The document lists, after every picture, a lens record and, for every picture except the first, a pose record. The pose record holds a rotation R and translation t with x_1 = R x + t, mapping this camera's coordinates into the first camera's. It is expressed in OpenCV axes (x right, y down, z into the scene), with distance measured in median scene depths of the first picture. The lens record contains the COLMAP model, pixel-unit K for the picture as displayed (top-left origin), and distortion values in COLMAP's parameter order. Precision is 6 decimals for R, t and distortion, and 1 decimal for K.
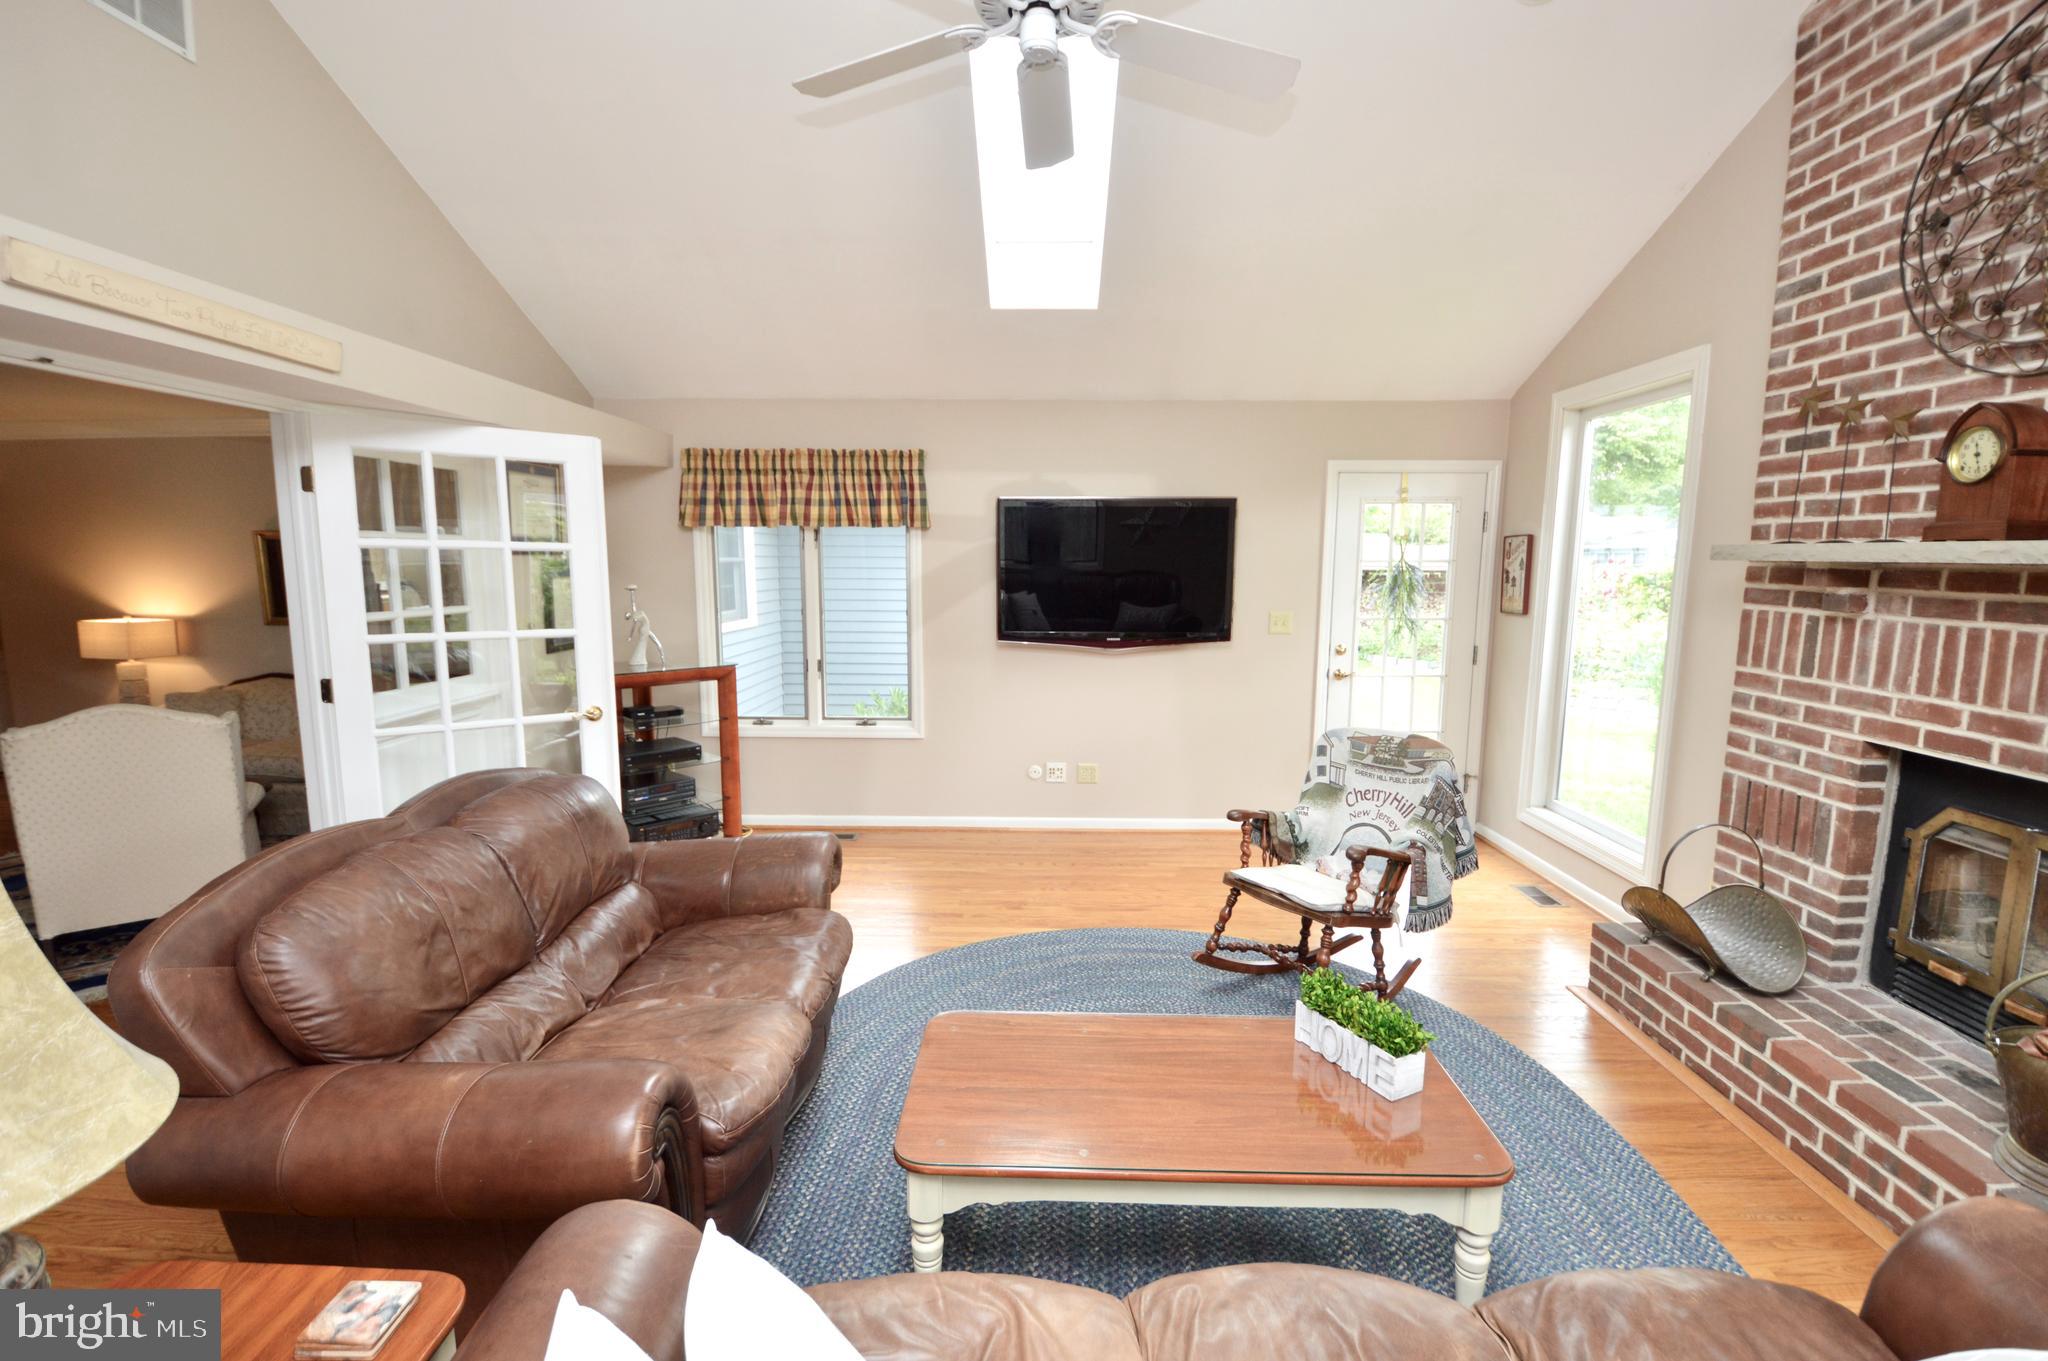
lens RADIAL K [[925.6, 0, 1031.9], [0, 925.6, 687.5], [0, 0, 1]] dist [0.005182, -0.015583]
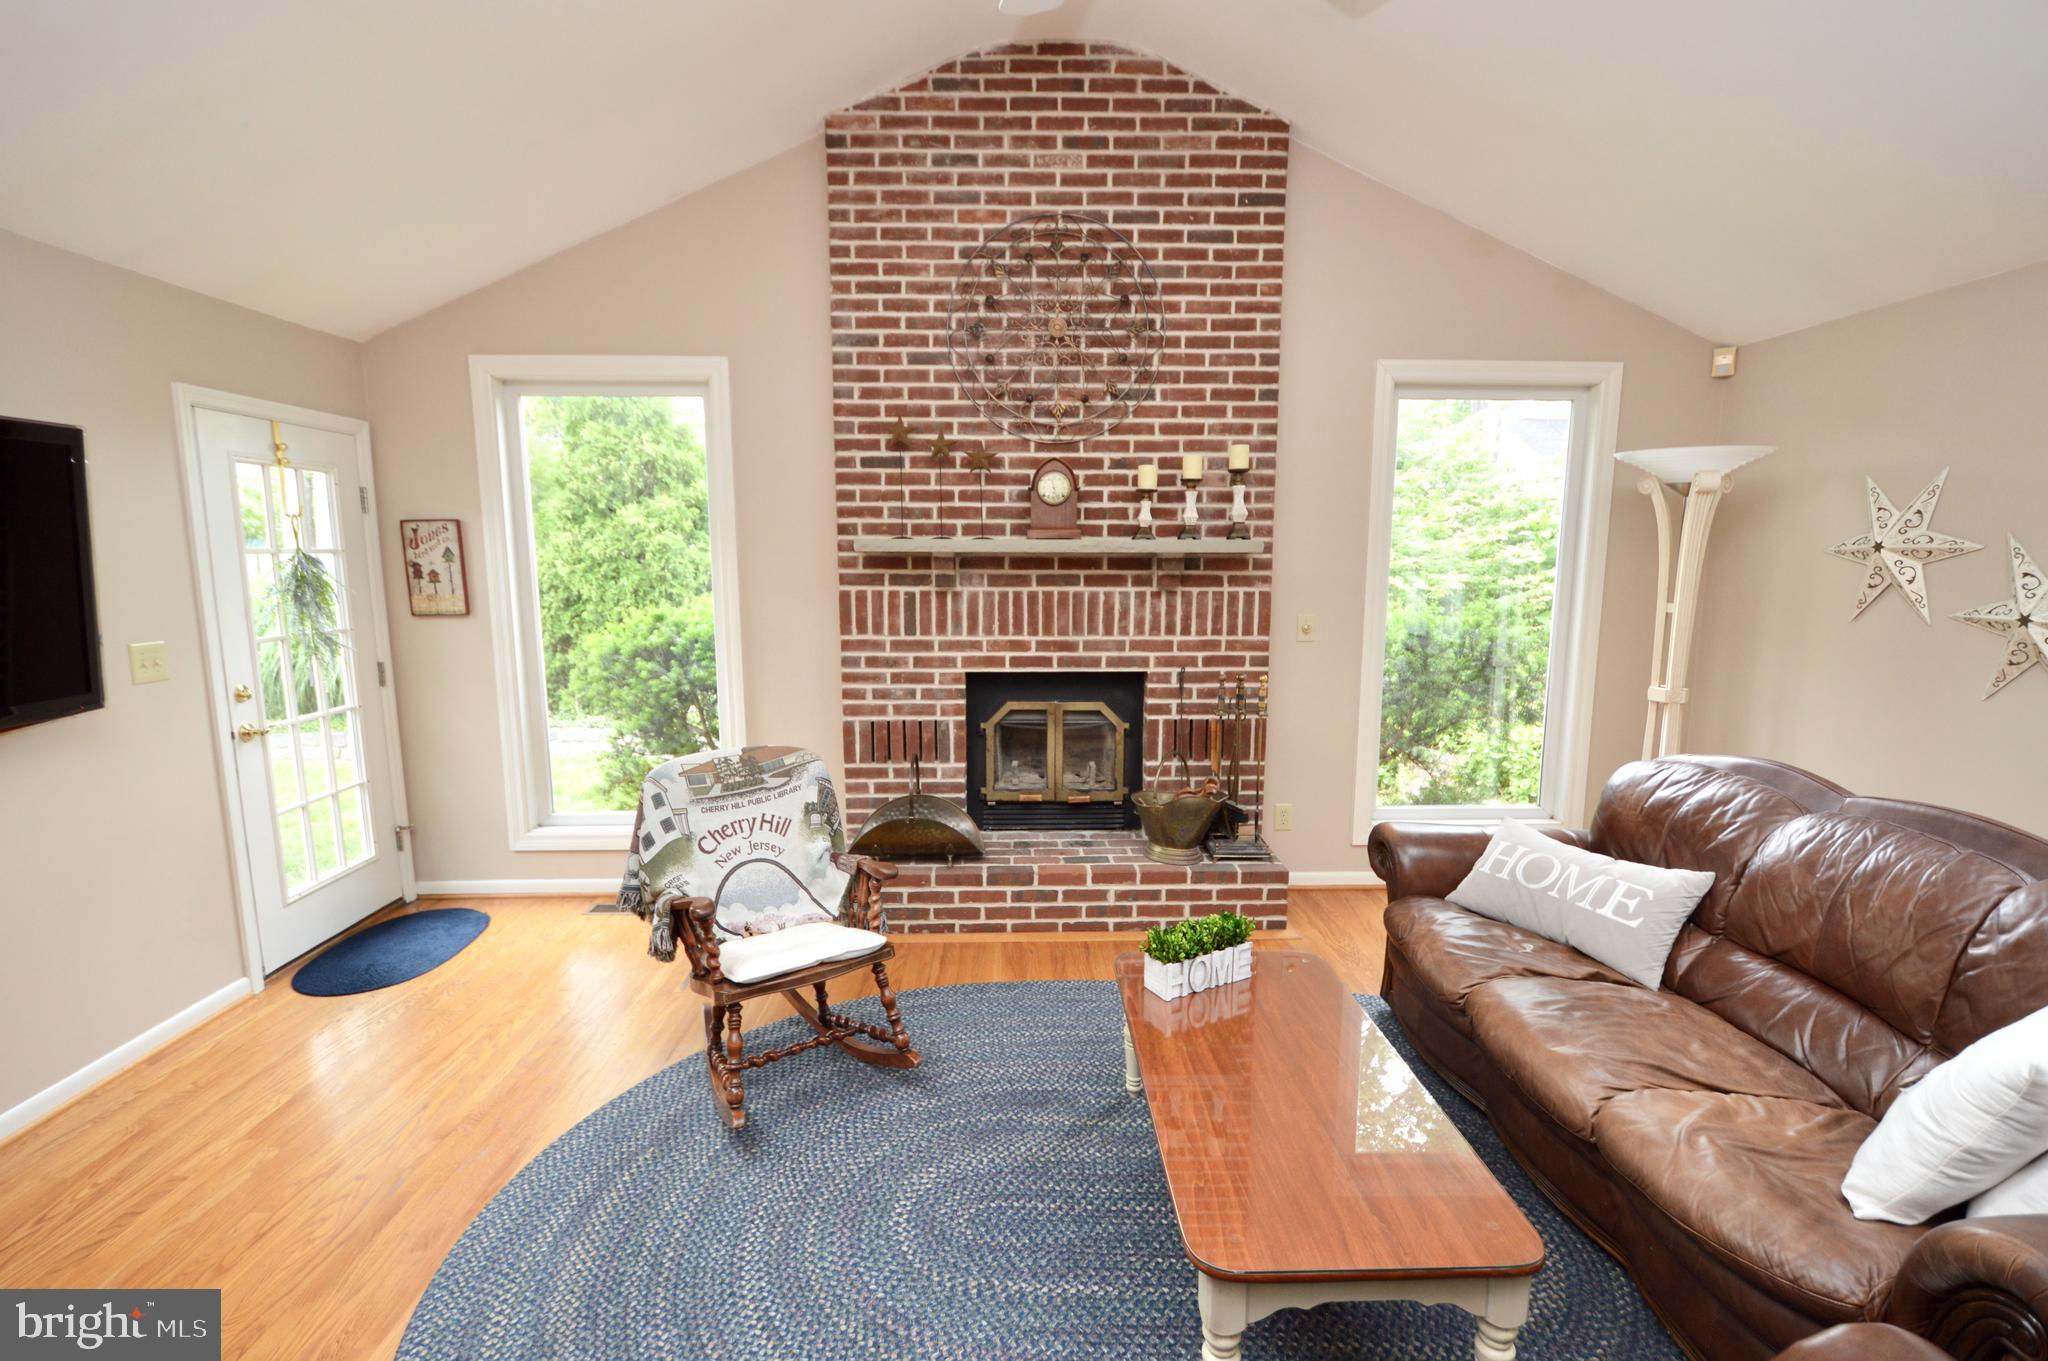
lens RADIAL K [[925.6, 0, 1027.8], [0, 925.6, 695.3], [0, 0, 1]] dist [0.005182, -0.015583]
pose [[-0.041435, -0.154704, 0.987092, -0.515376], [0.134518, 0.978081, 0.158939, -0.113826], [-0.990044, 0.139367, -0.019717, 0.815690]]
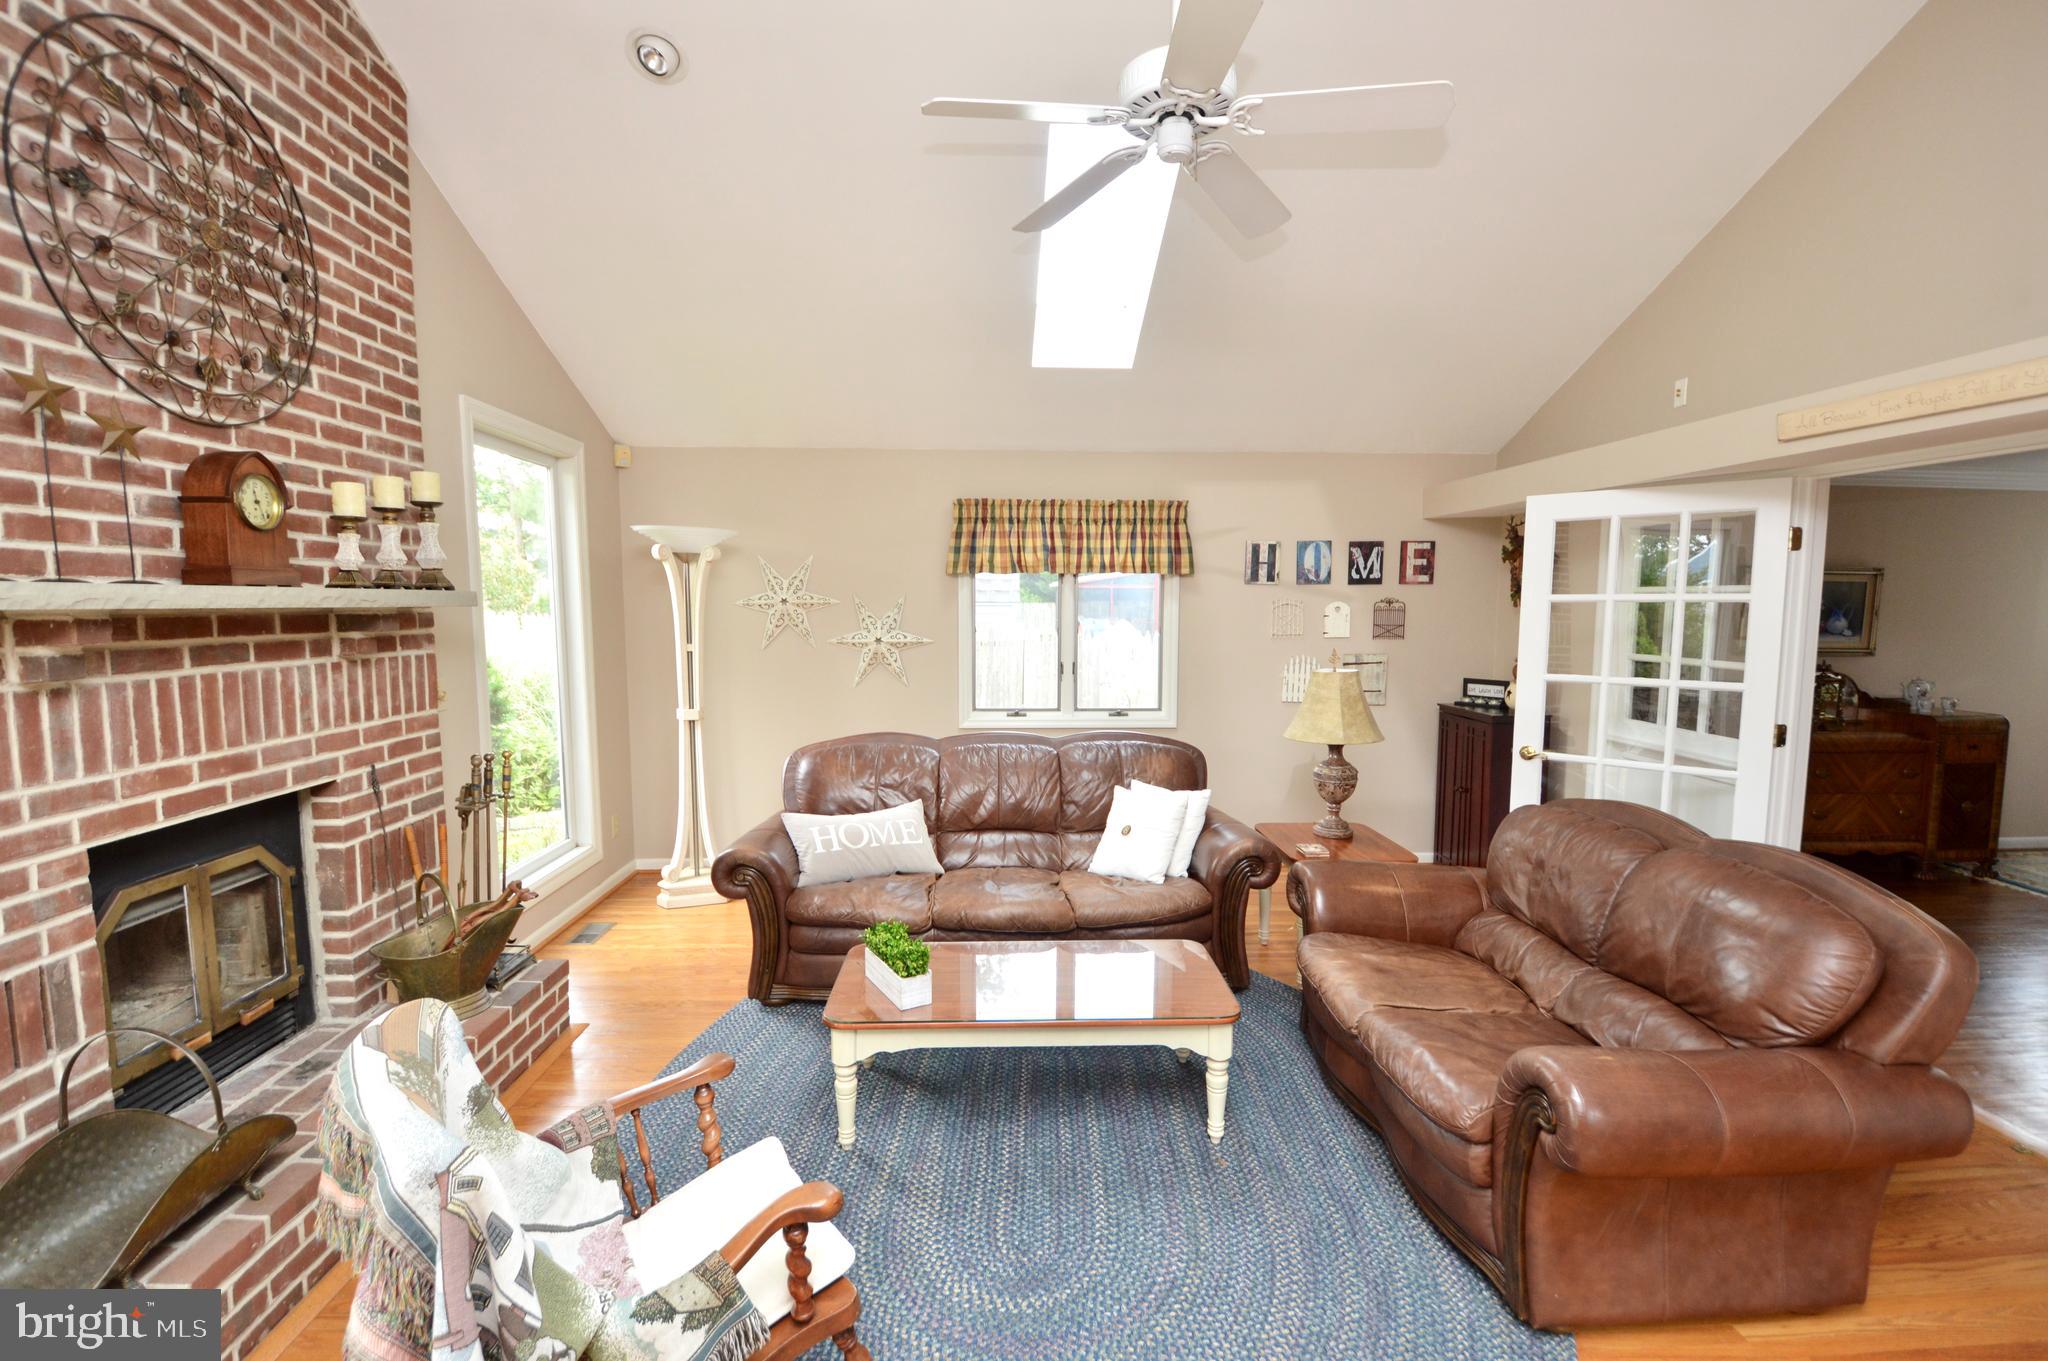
lens RADIAL K [[925.6, 0, 1040.0], [0, 925.6, 685.3], [0, 0, 1]] dist [0.005182, -0.015583]
pose [[-0.997249, -0.005823, -0.073889, 0.169634], [-0.022190, 0.974641, 0.222670, -0.219108], [0.070719, 0.223697, -0.972090, 1.517941]]
